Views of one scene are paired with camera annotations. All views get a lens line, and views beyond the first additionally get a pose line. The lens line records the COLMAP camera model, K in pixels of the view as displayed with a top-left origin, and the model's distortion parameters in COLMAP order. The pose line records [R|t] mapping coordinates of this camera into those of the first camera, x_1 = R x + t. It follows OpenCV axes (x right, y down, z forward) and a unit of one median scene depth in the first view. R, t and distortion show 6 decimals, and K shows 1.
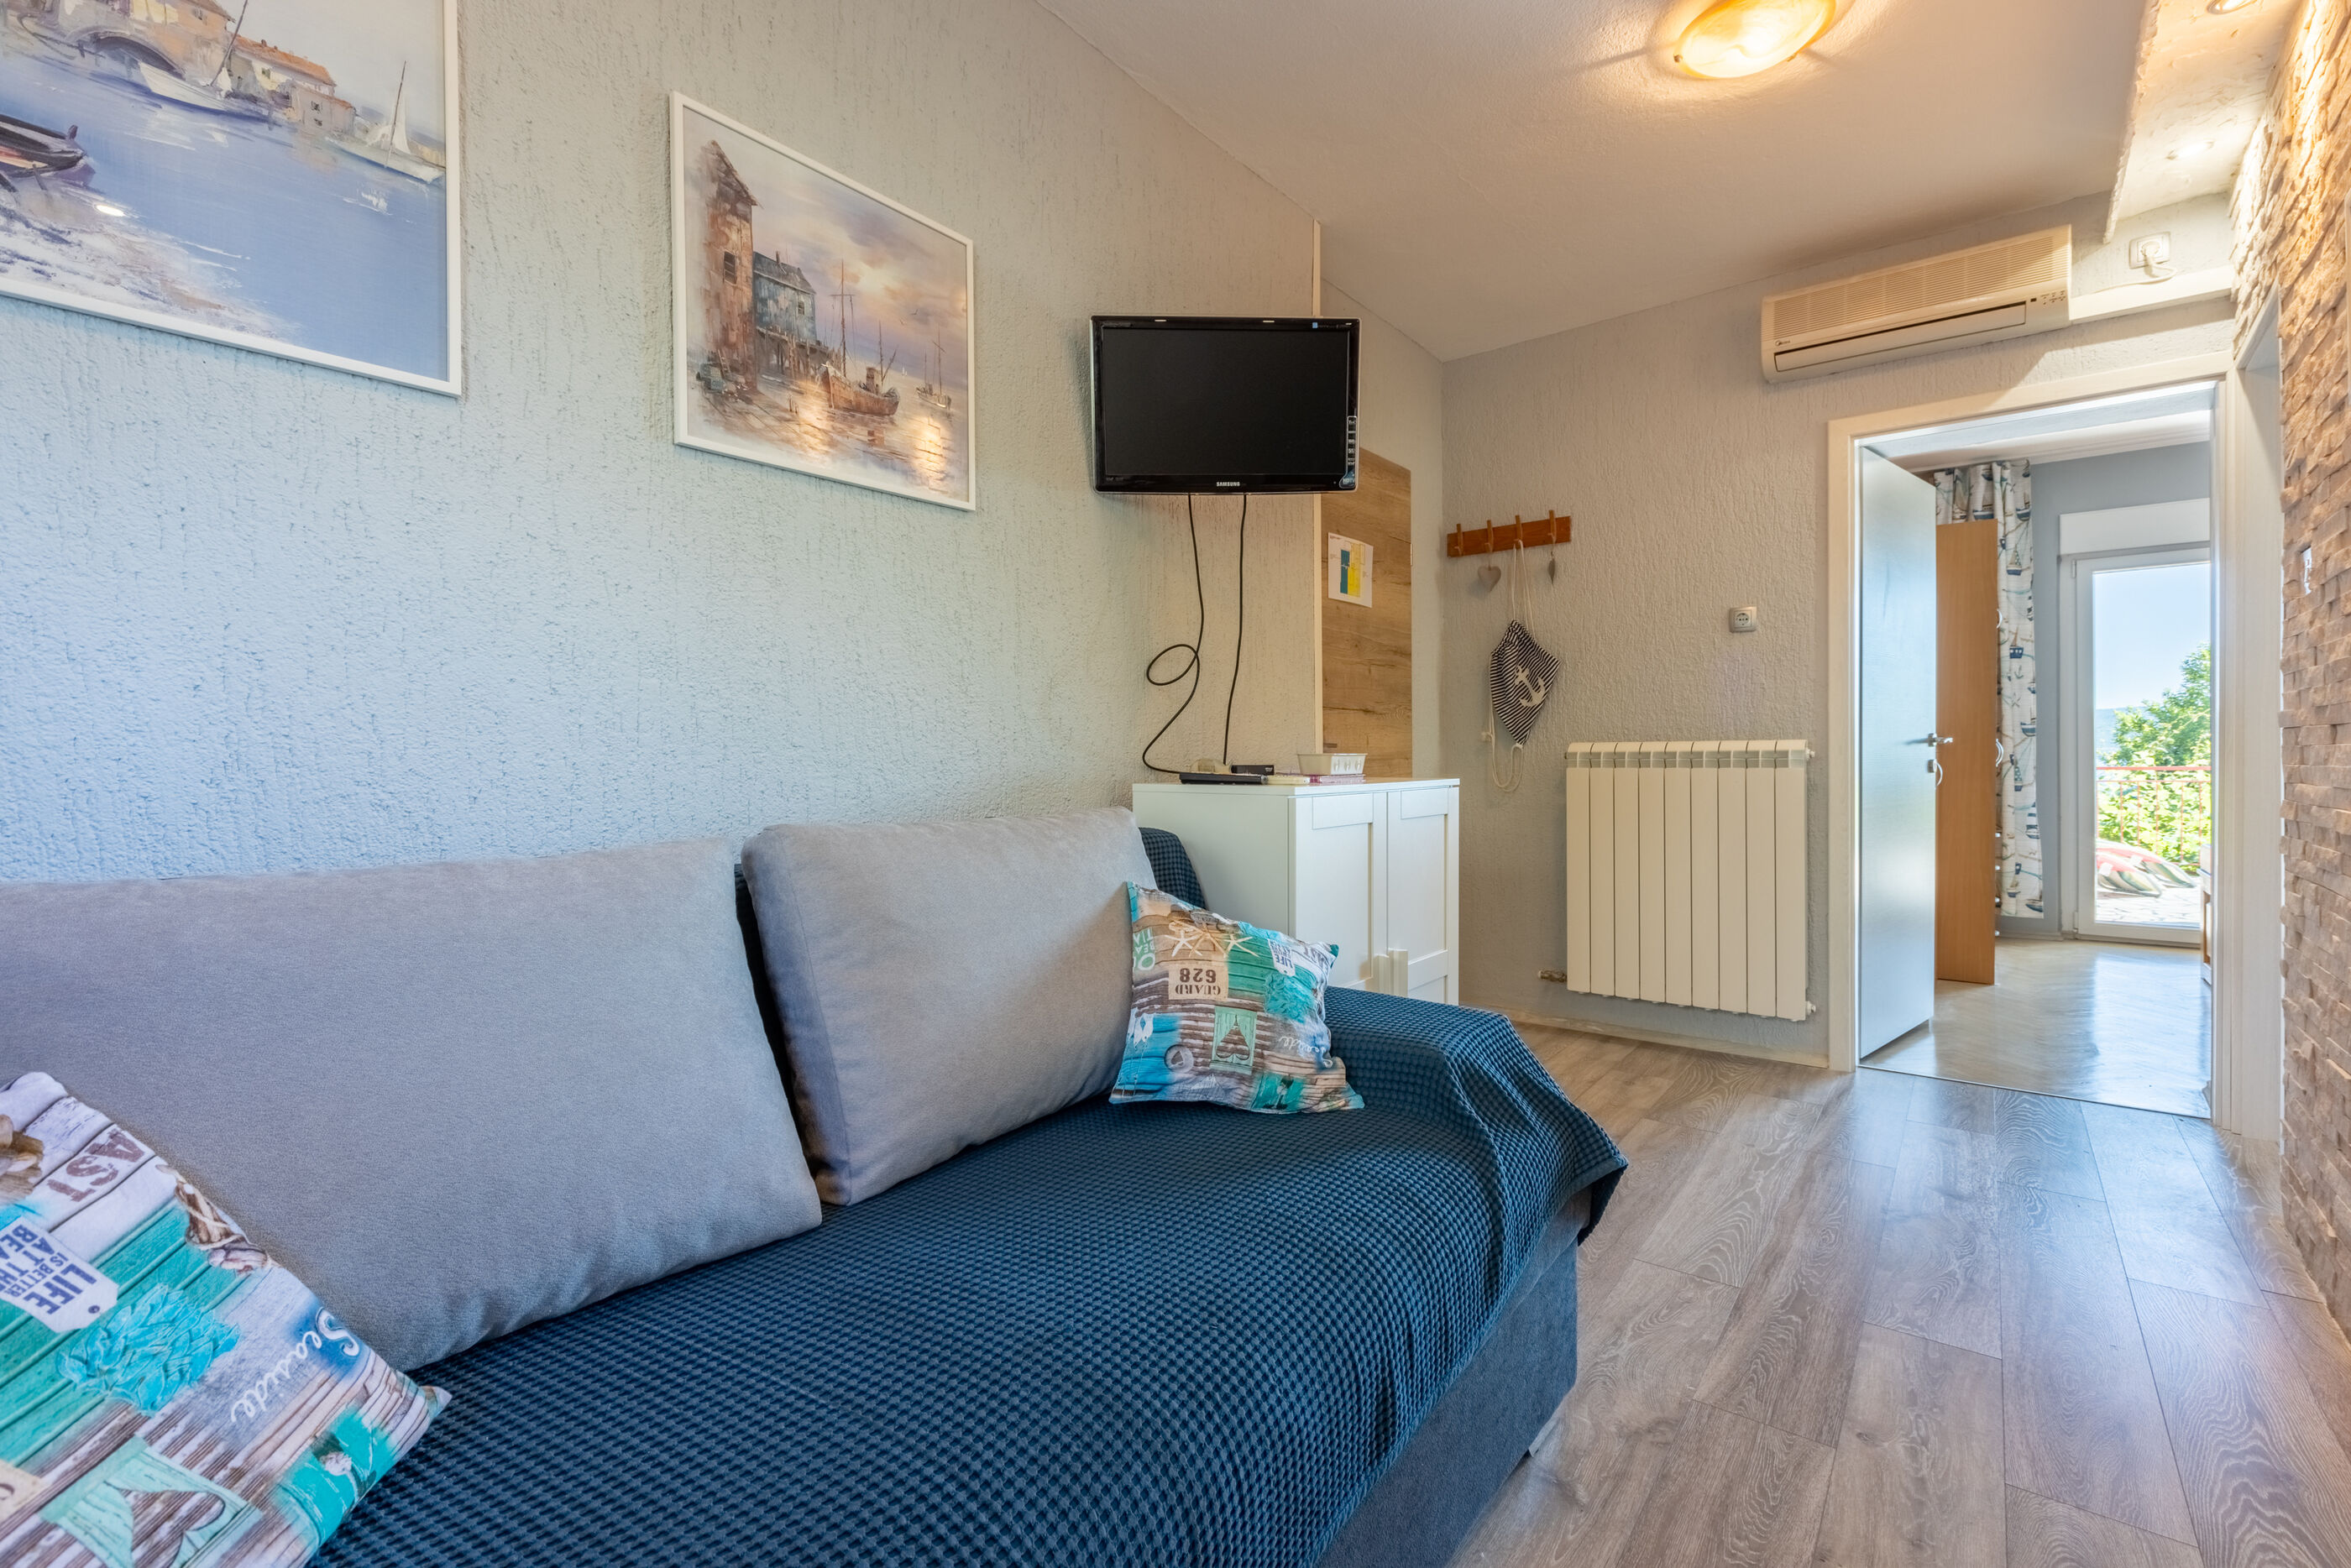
lens RADIAL K [[1046.2, 0, 1172.2], [0, 1046.2, 759.9], [0, 0, 1]] dist [0.001561, -0.000300]
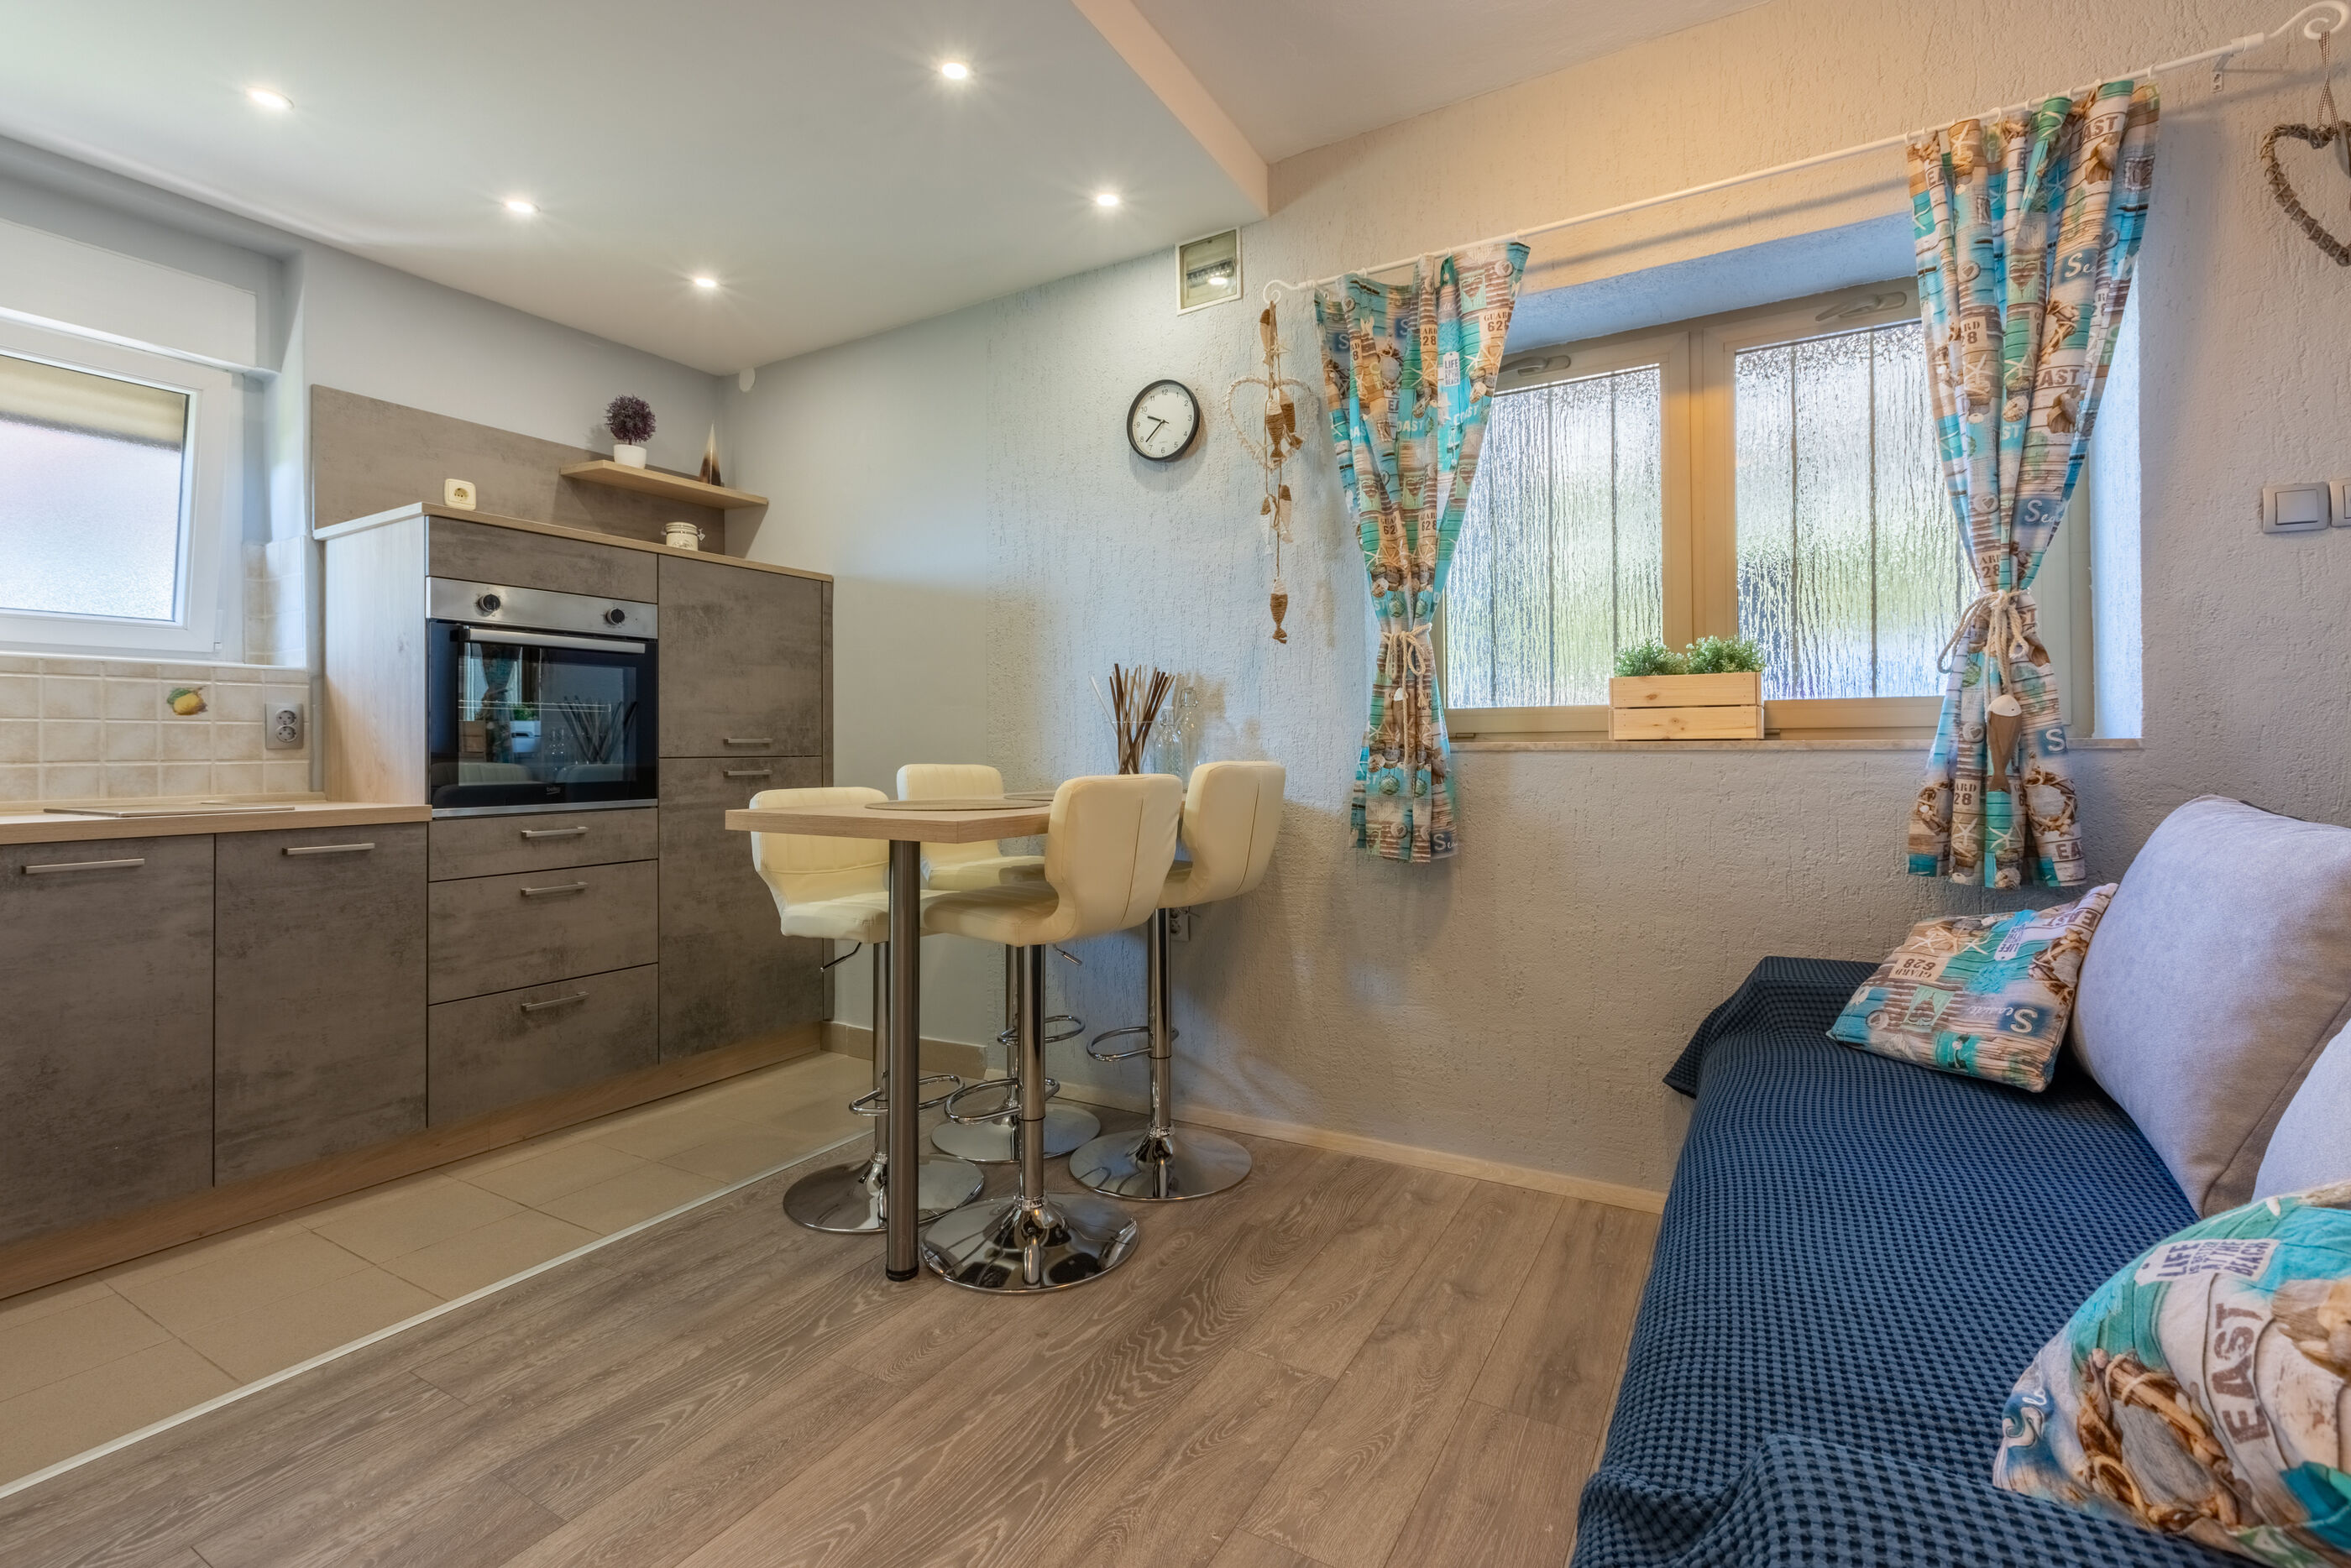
lens RADIAL K [[1101.7, 0, 1197.0], [0, 1101.7, 738.3], [0, 0, 1]] dist [0.000749, -0.001099]
pose [[-0.991335, 0.007502, -0.131146, 0.496469], [0.008104, 0.999959, -0.004054, -0.005322], [0.131110, -0.005082, -0.991355, 1.331407]]
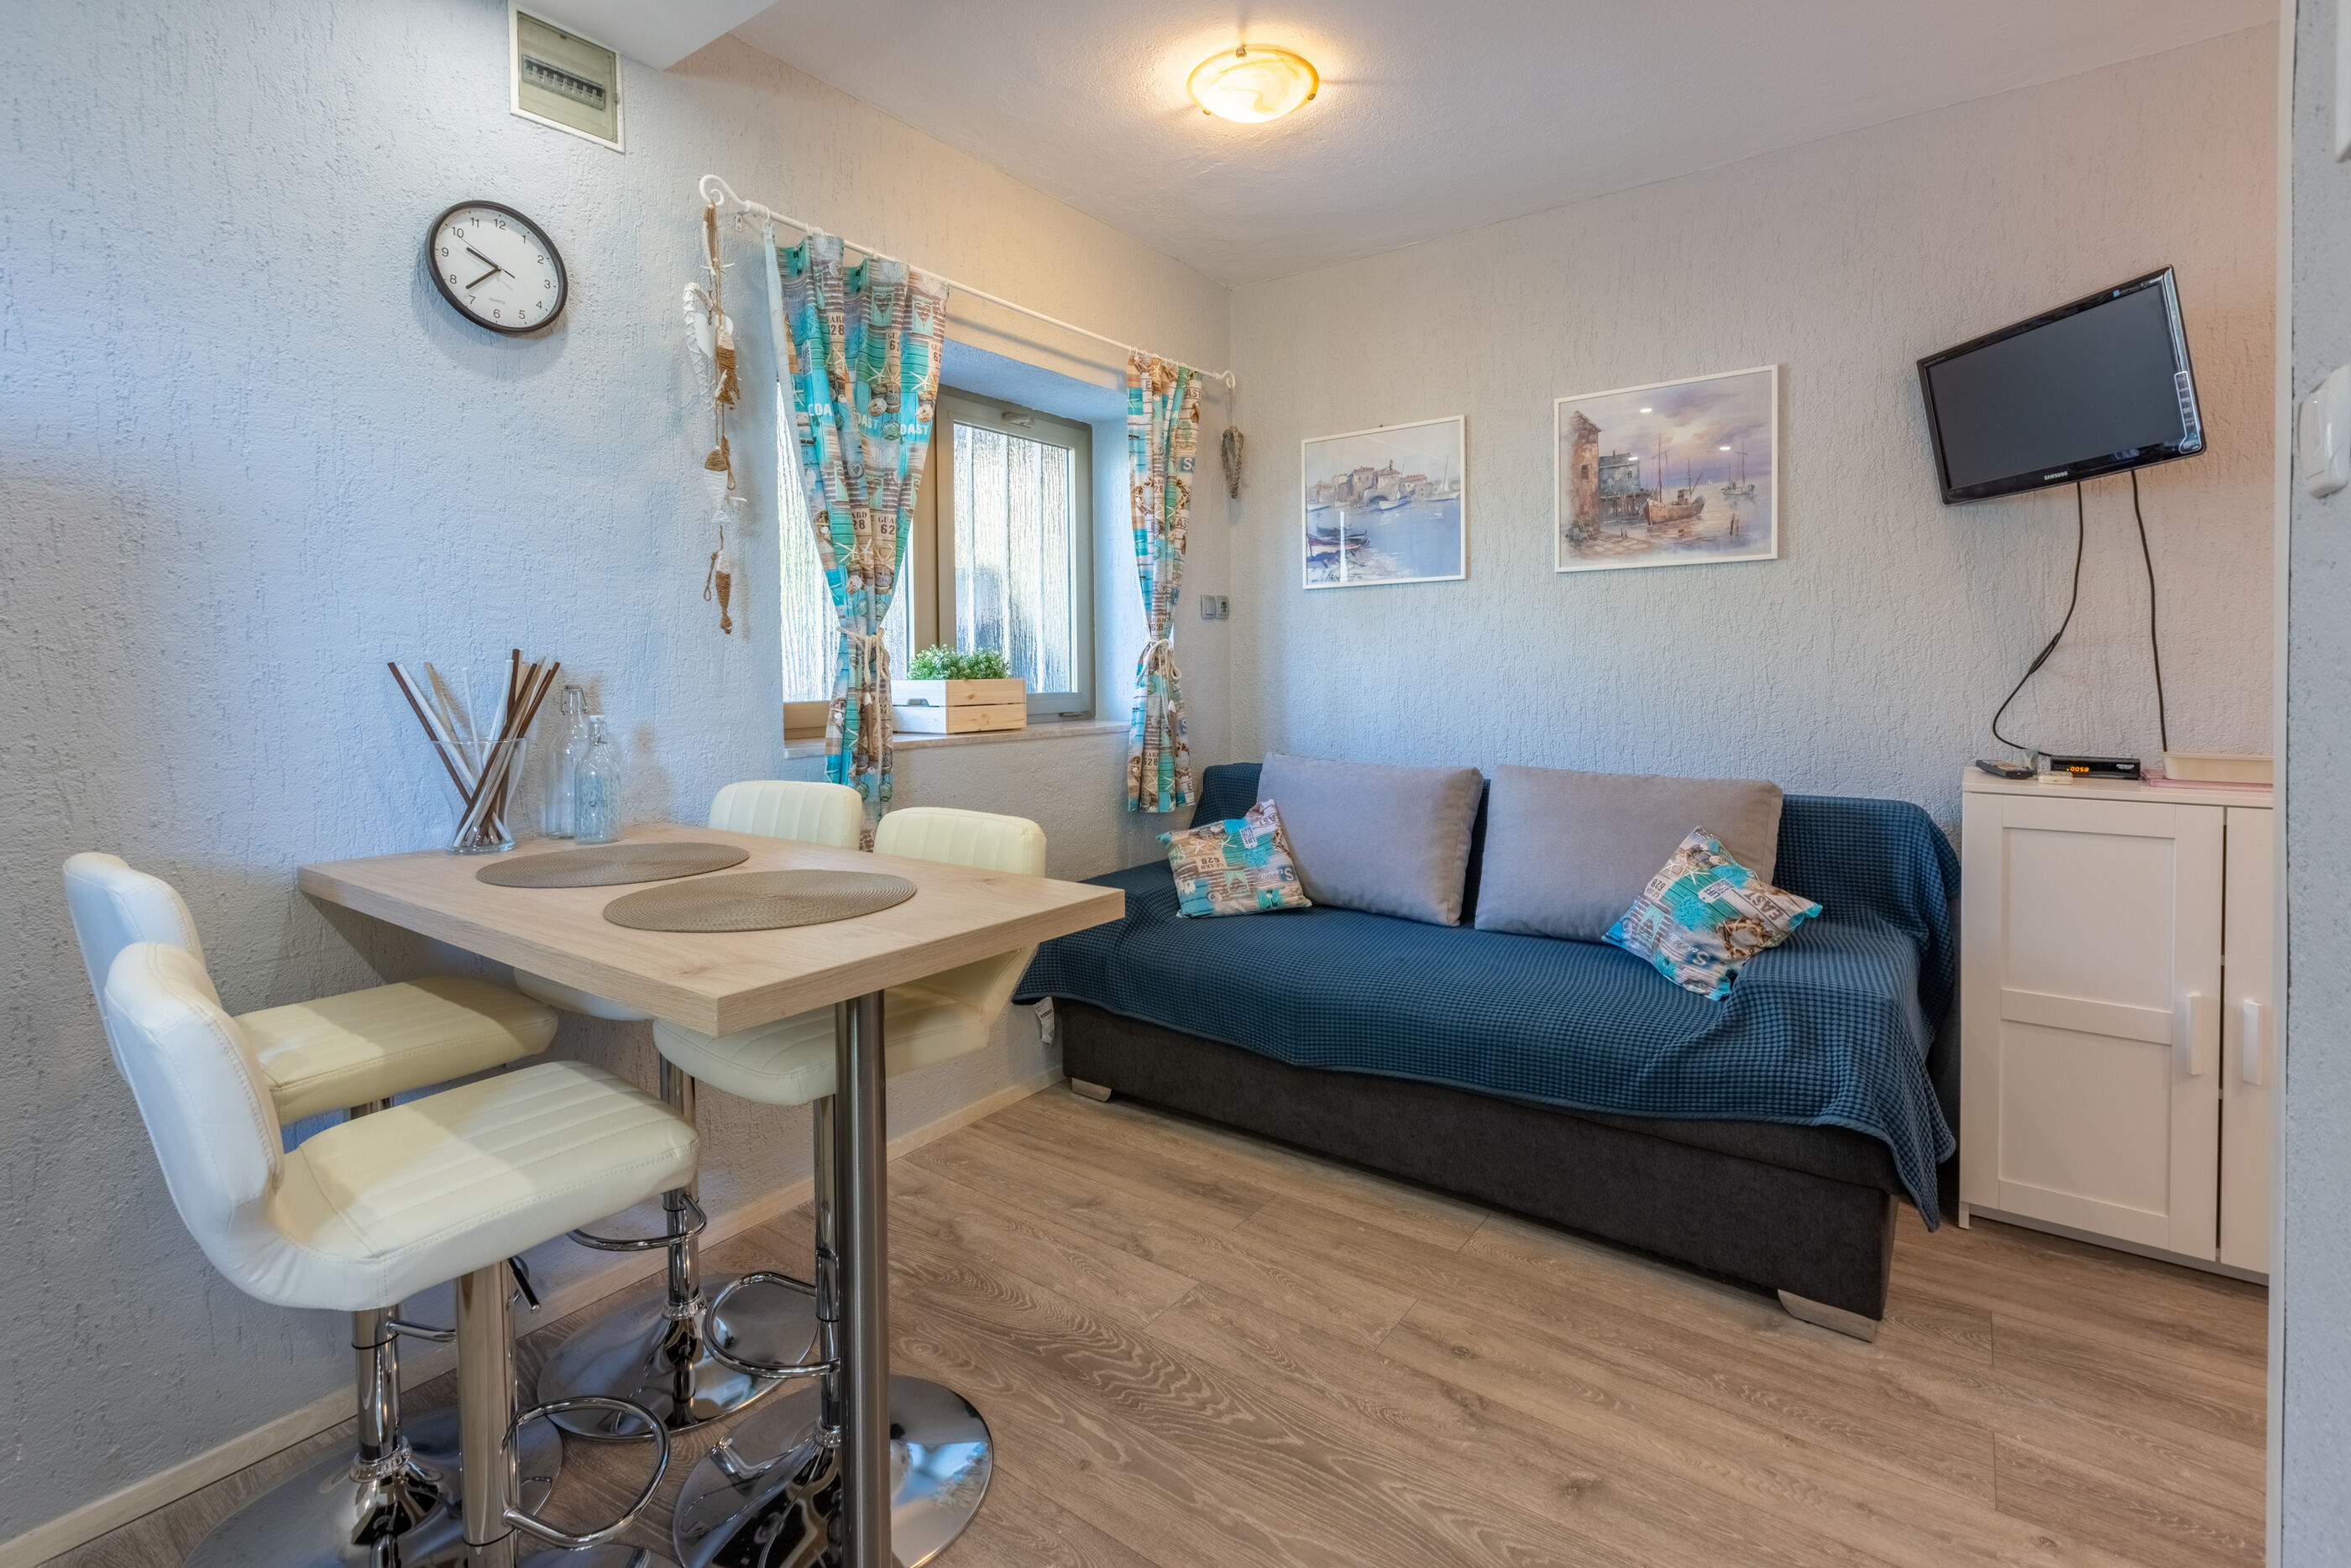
lens RADIAL K [[1064.5, 0, 1190.2], [0, 1064.5, 684.8], [0, 0, 1]] dist [0.001529, 0.000381]
pose [[0.045426, 0.019534, -0.998777, 1.490010], [-0.002172, 0.999808, 0.019455, -0.119784], [0.998965, 0.001286, 0.045459, 0.194821]]
